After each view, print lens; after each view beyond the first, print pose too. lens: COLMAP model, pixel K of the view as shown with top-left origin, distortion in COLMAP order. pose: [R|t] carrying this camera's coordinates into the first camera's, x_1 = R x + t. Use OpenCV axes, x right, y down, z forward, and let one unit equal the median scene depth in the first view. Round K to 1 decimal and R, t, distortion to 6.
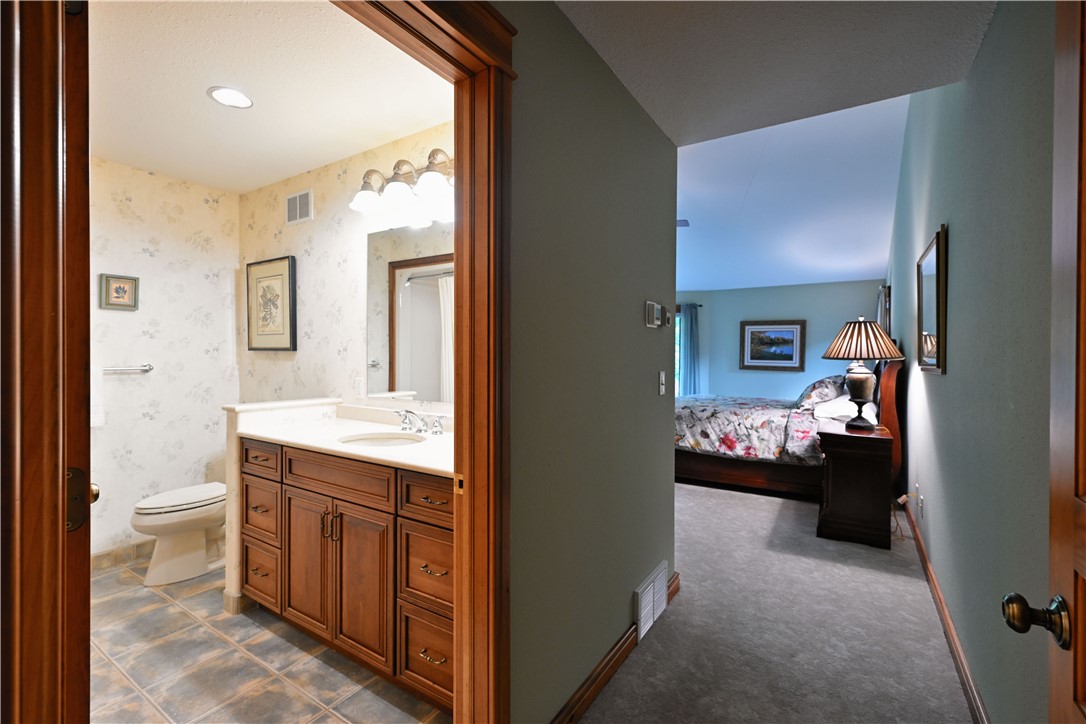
lens RADIAL K [[473.9, 0, 540.1], [0, 473.9, 359.7], [0, 0, 1]] dist [-0.003977, 0.000154]
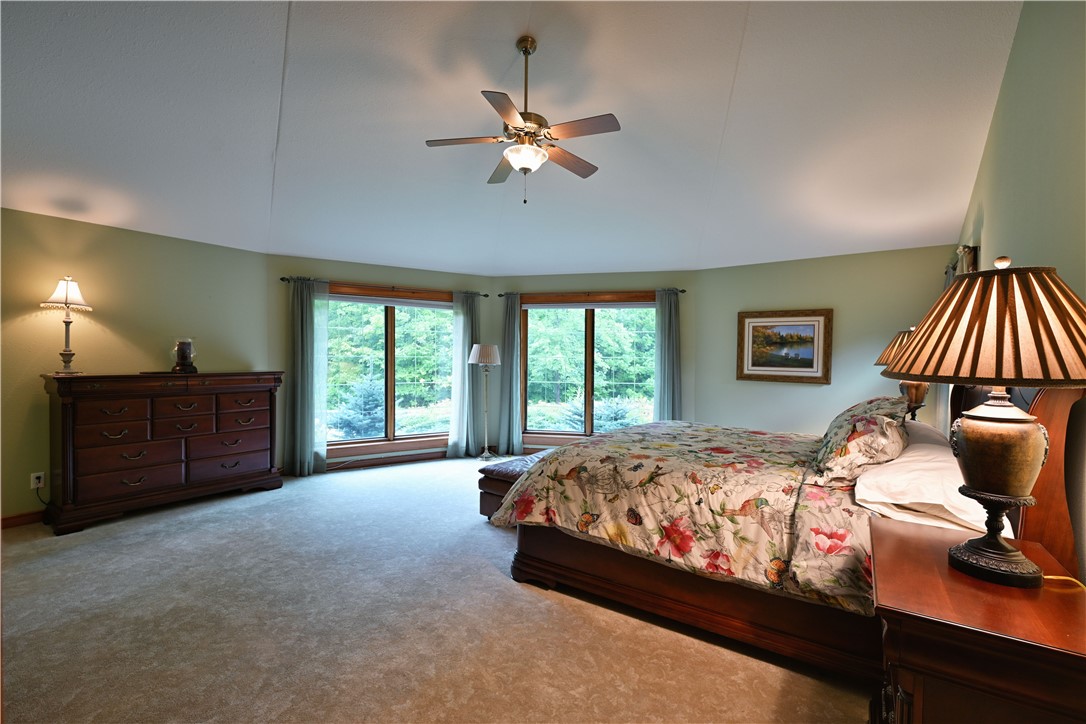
lens RADIAL K [[473.9, 0, 540.1], [0, 473.9, 359.7], [0, 0, 1]] dist [-0.003977, 0.000154]
pose [[0.999262, 0.001549, -0.038386, 0.275749], [-0.001714, 0.999989, -0.004258, -0.011140], [0.038379, 0.004320, 0.999254, 0.500868]]
